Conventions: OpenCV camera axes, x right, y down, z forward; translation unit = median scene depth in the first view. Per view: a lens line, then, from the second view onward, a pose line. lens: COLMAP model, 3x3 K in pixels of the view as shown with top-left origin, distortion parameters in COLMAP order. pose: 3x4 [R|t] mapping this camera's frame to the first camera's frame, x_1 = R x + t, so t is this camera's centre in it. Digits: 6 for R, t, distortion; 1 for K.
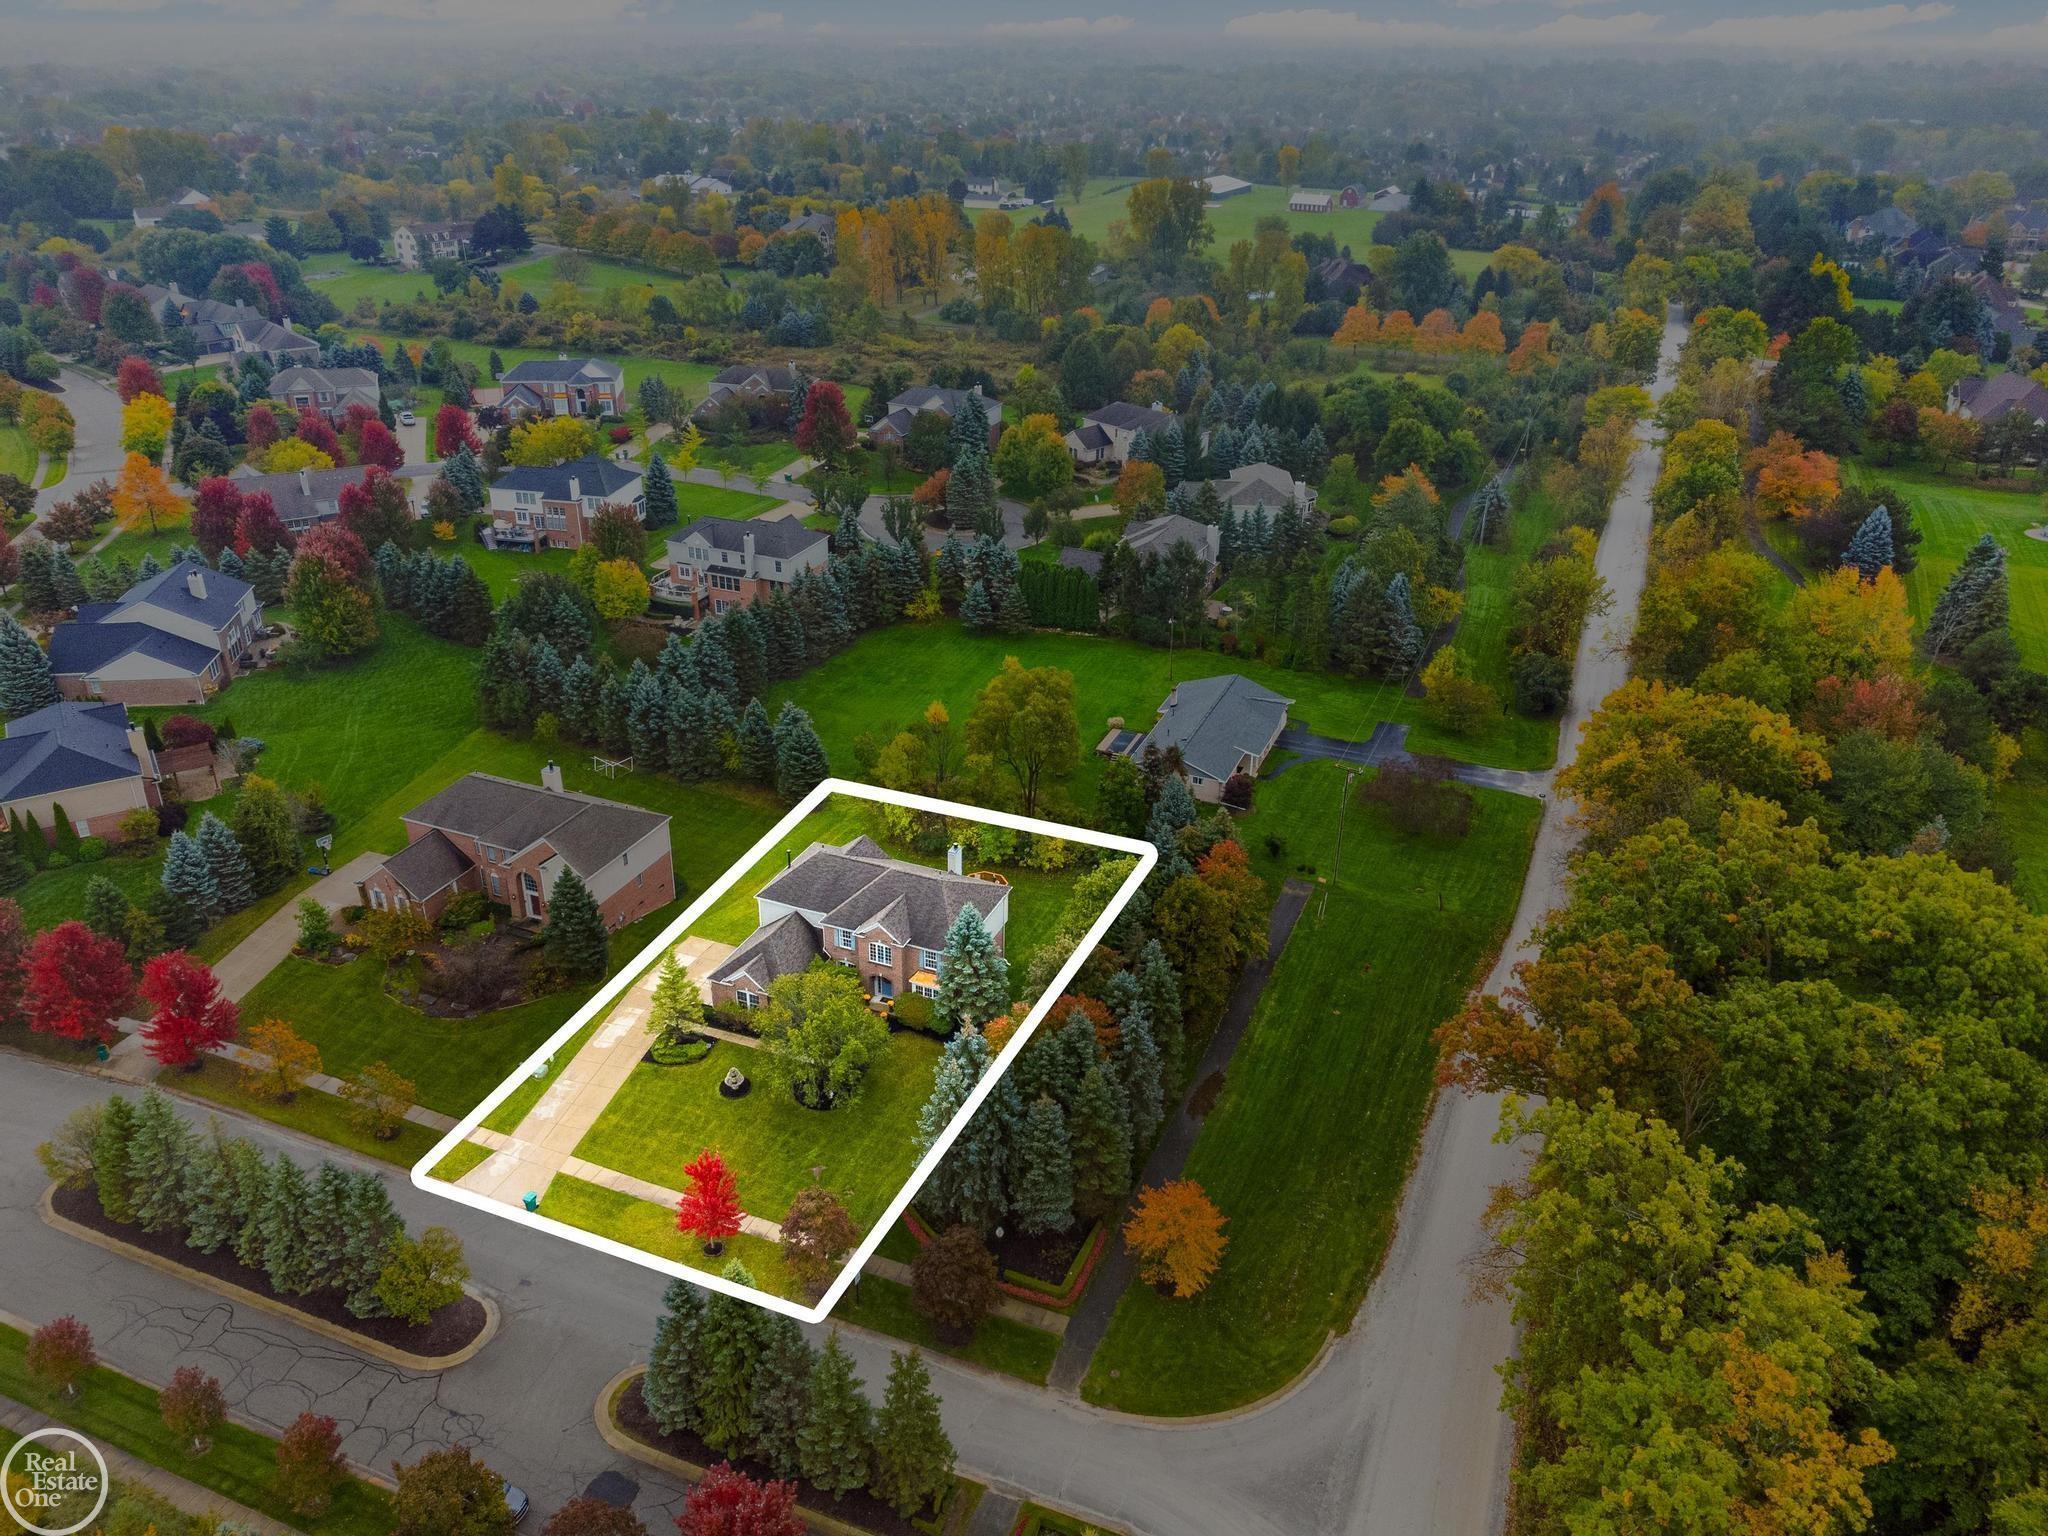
lens RADIAL K [[1525.4, 0, 1016.2], [0, 1525.4, 758.0], [0, 0, 1]] dist [0.021237, -0.007647]
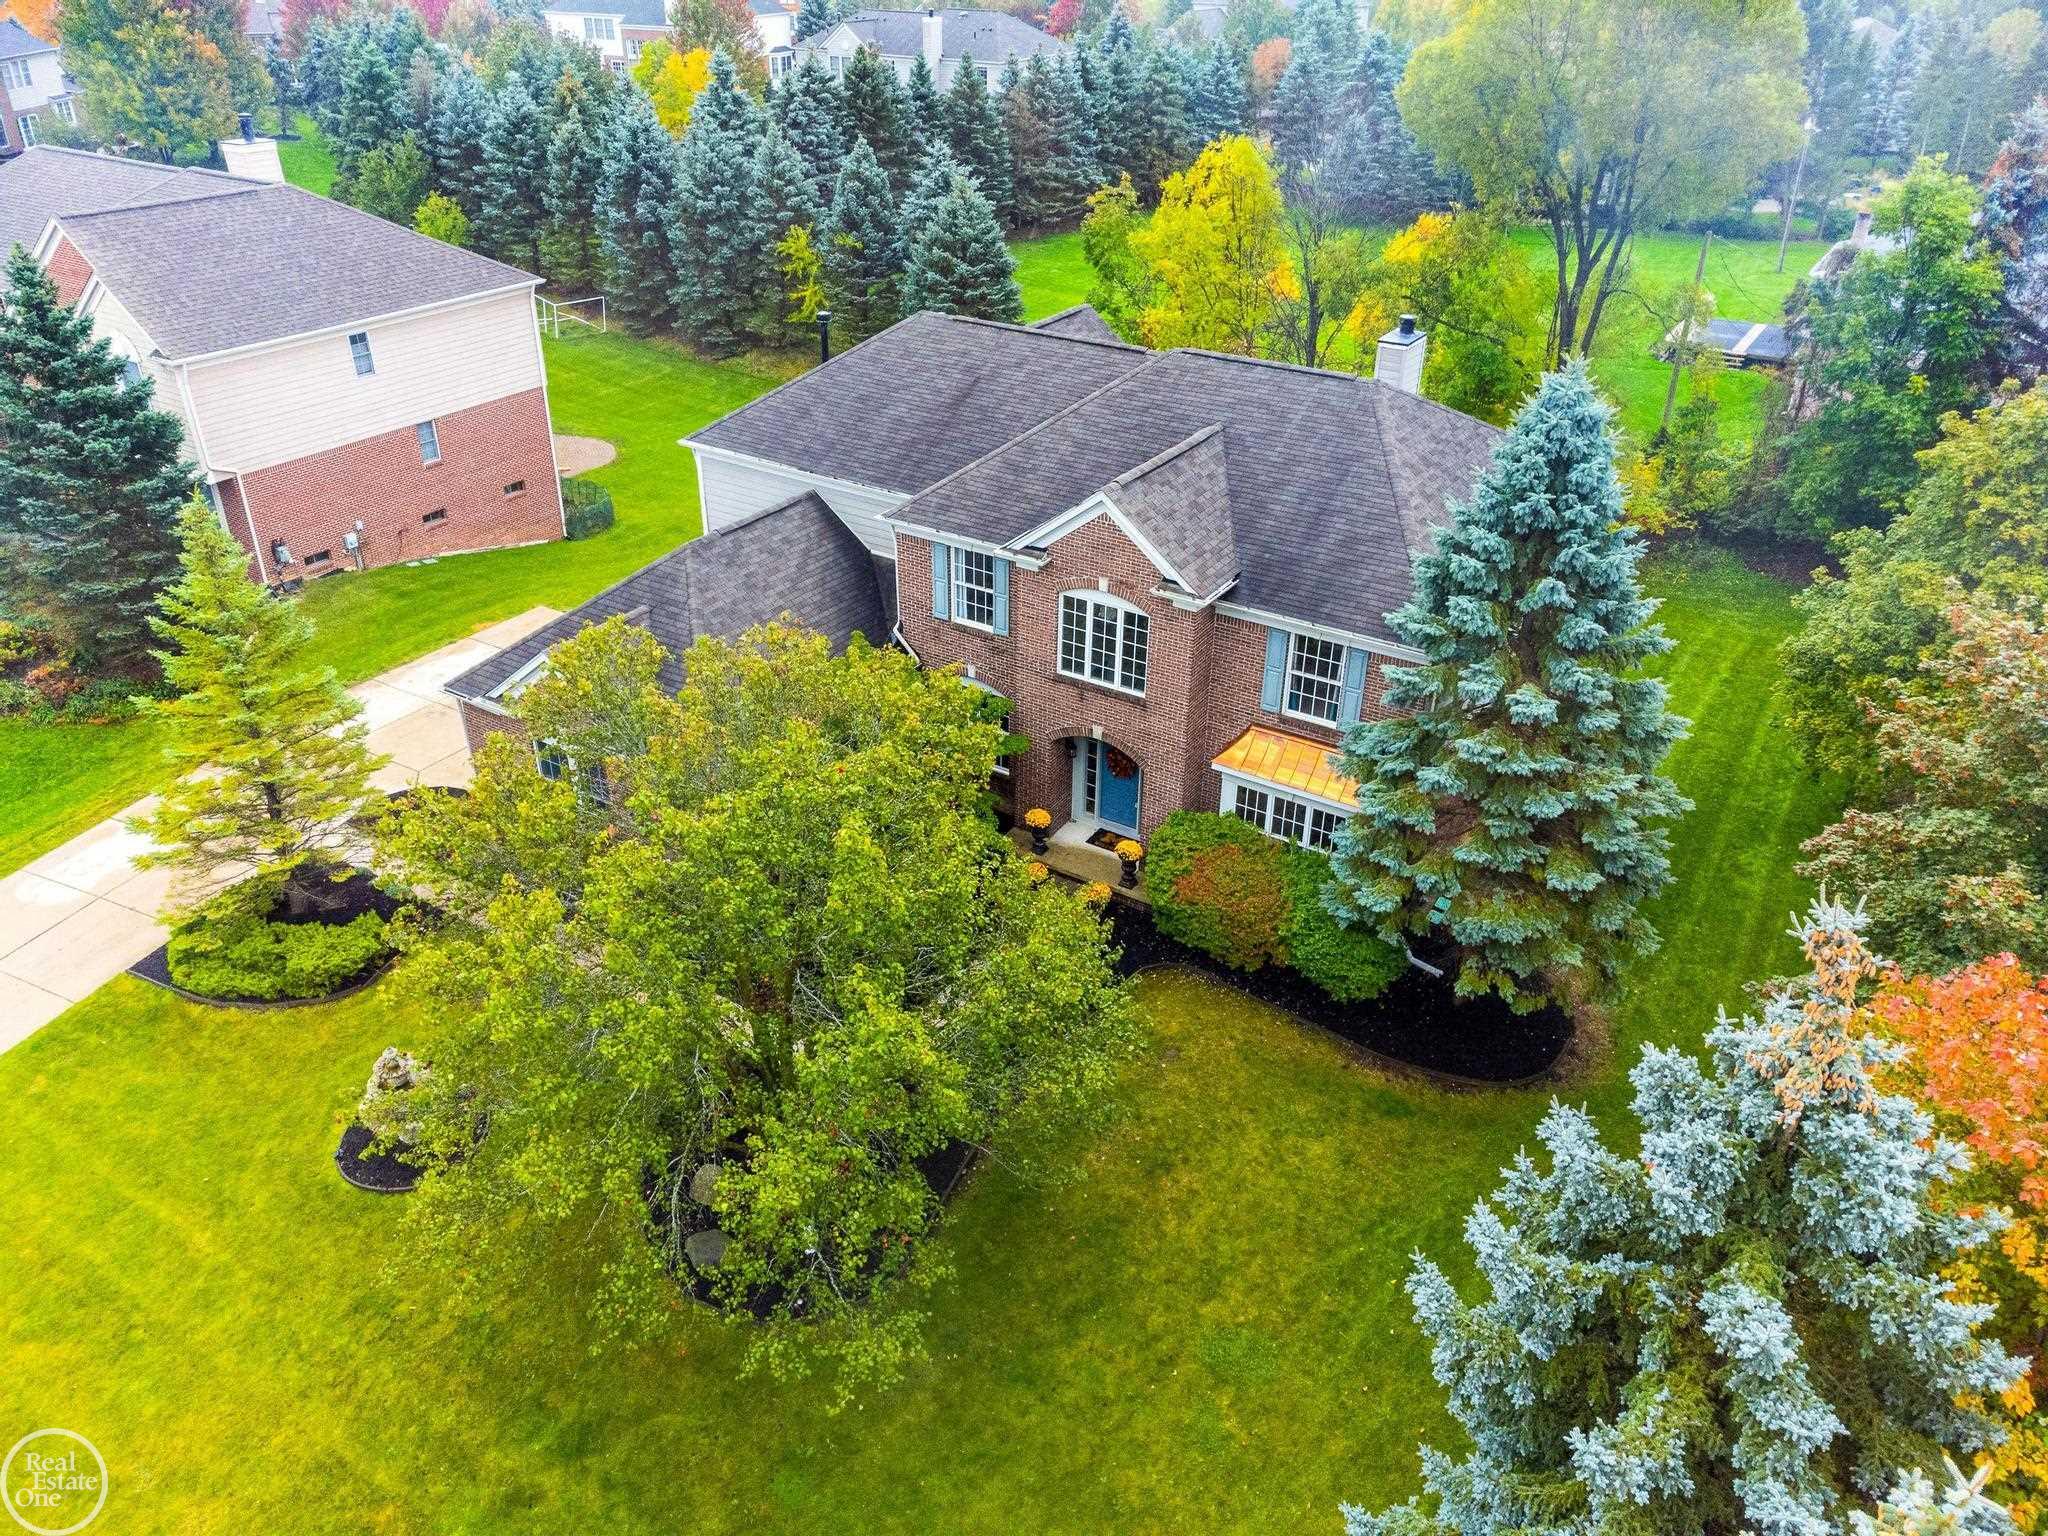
lens RADIAL K [[1525.4, 0, 1023.6], [0, 1525.4, 774.4], [0, 0, 1]] dist [0.021237, -0.007647]
pose [[0.984601, 0.090120, -0.149800, -0.063018], [-0.080137, 0.994223, 0.071402, 0.132372], [0.155370, -0.058298, 0.986135, 0.754276]]
